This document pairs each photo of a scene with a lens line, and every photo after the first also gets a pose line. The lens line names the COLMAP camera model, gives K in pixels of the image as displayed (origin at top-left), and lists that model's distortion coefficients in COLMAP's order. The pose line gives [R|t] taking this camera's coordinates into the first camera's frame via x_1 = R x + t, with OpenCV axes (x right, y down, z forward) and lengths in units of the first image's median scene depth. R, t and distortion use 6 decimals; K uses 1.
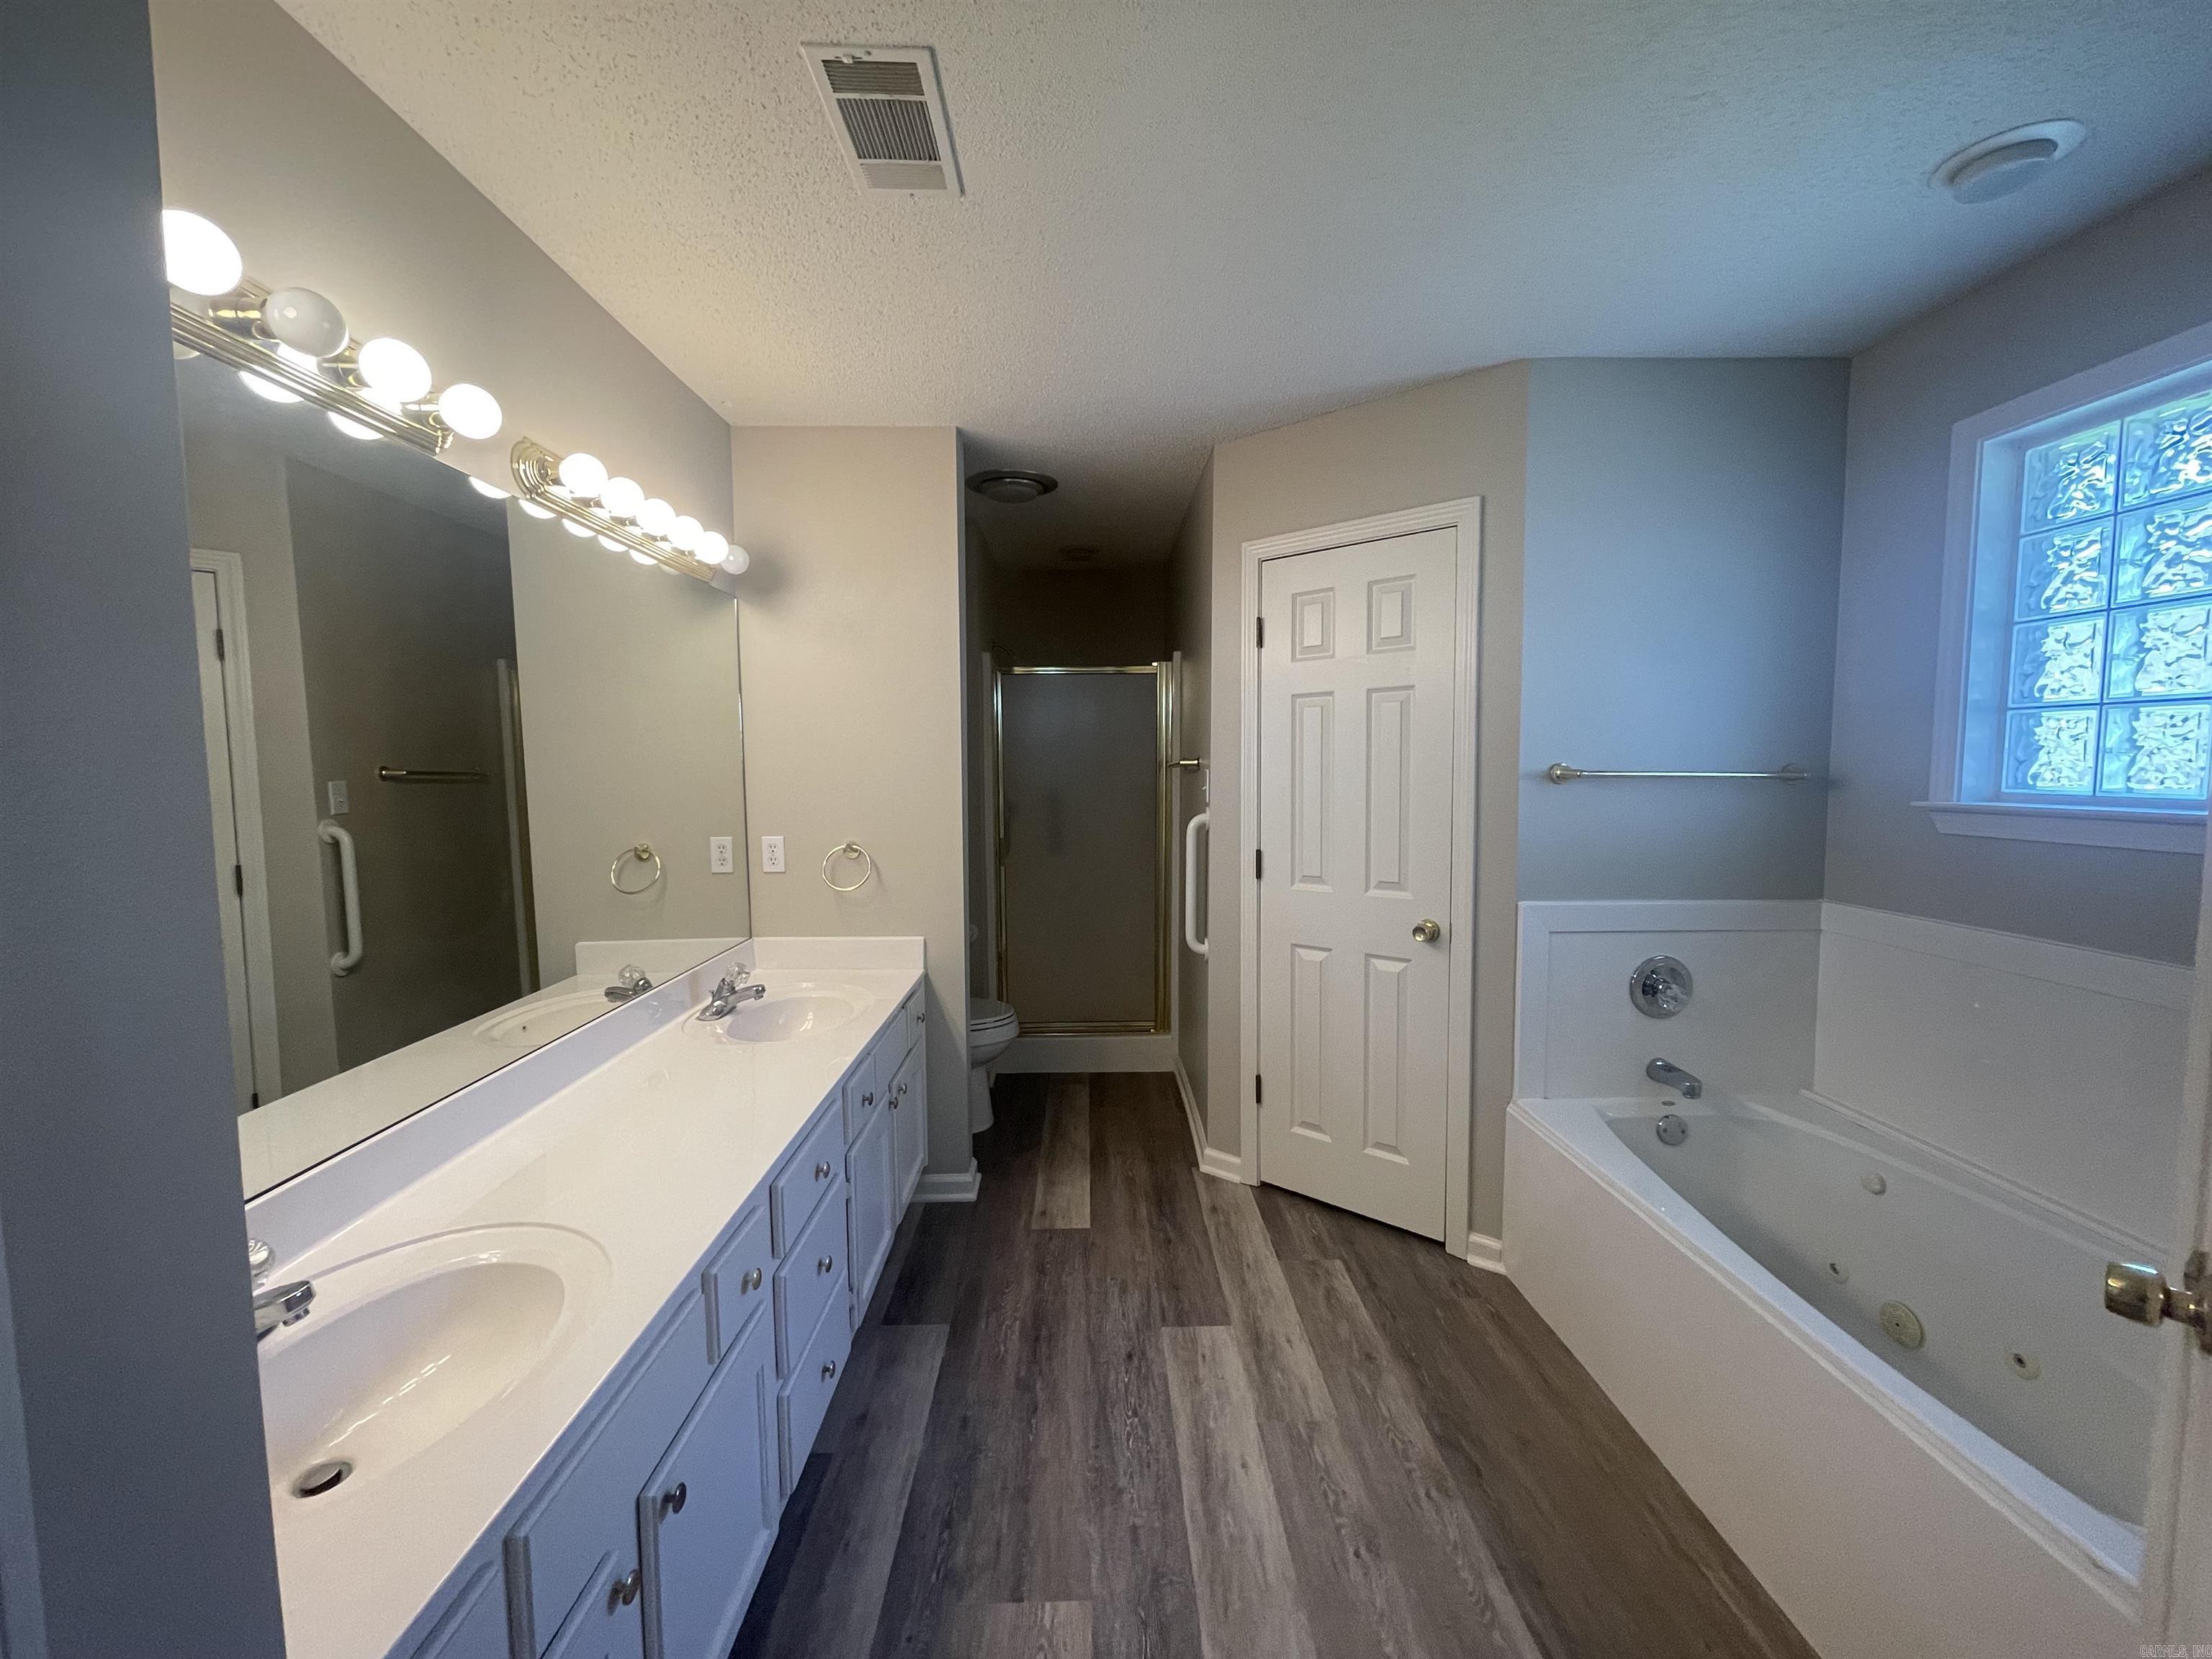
lens RADIAL K [[888.1, 0, 1098.4], [0, 888.1, 826.2], [0, 0, 1]] dist [0.001042, -0.000558]
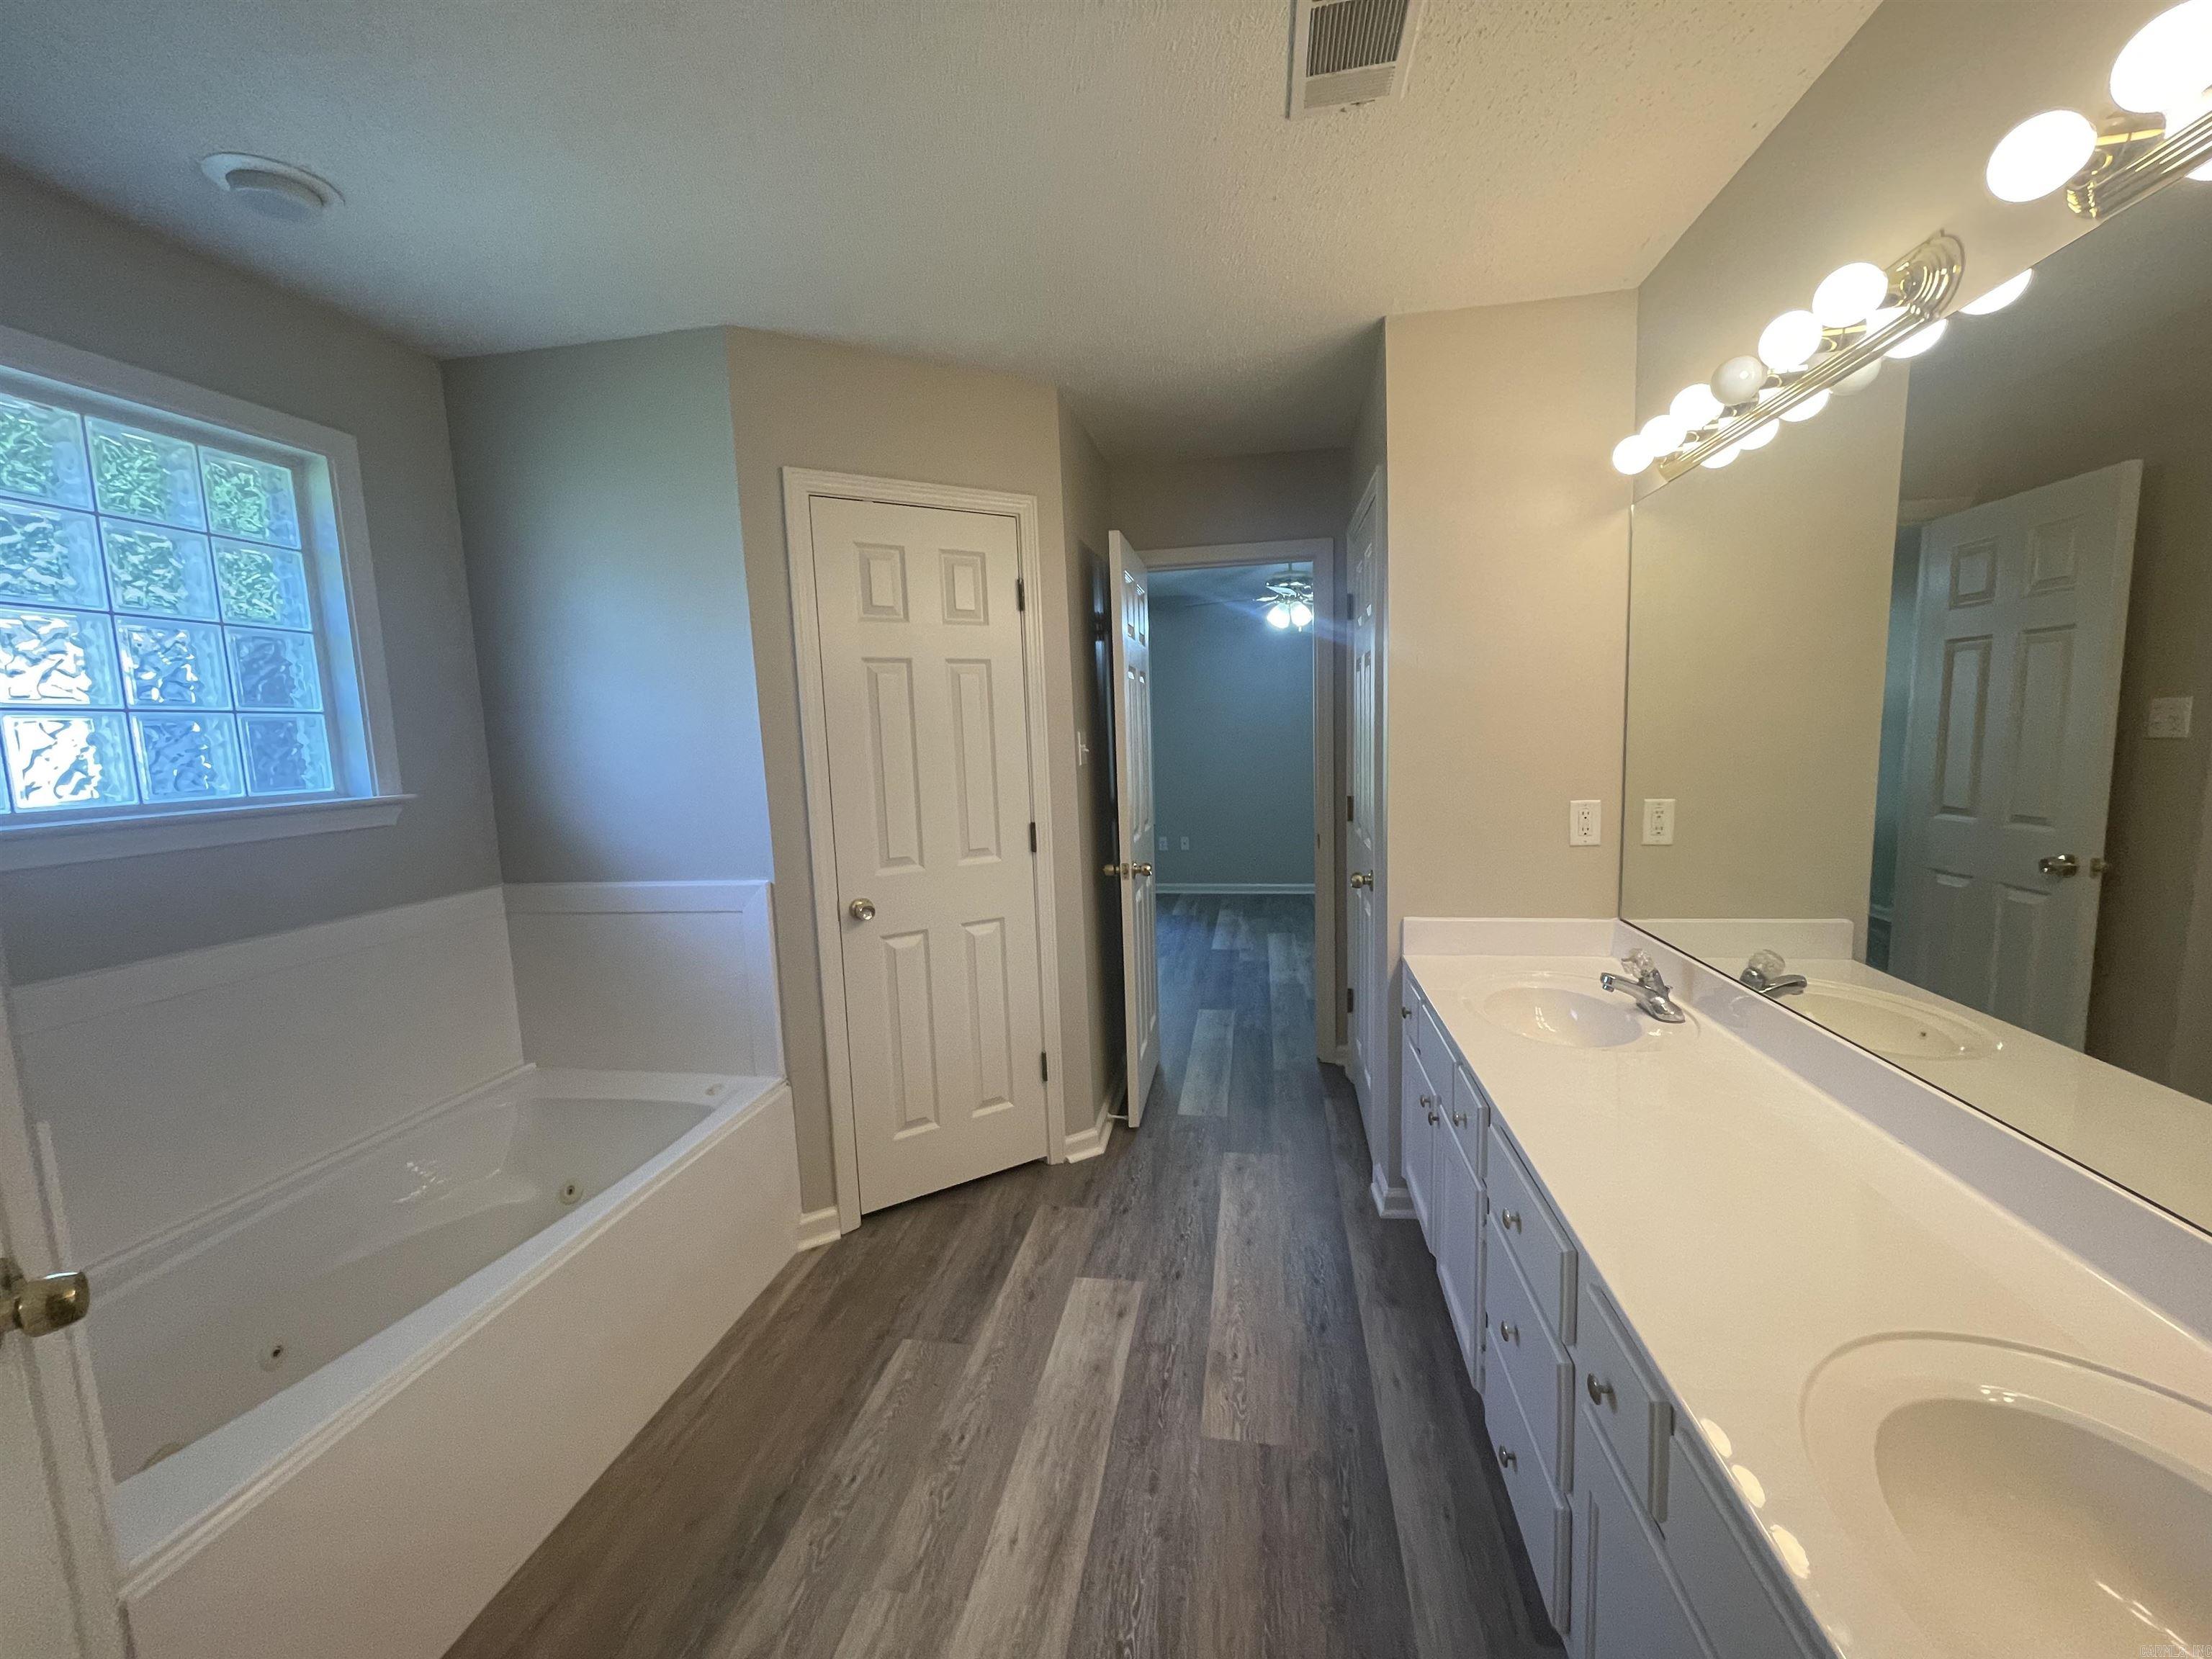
lens RADIAL K [[888.1, 0, 1096.2], [0, 888.1, 840.0], [0, 0, 1]] dist [0.001042, -0.000558]
pose [[-0.980362, 0.014022, 0.196709, -0.099500], [0.055602, 0.976655, 0.207493, -0.134845], [-0.189207, 0.214356, -0.958255, 1.725944]]
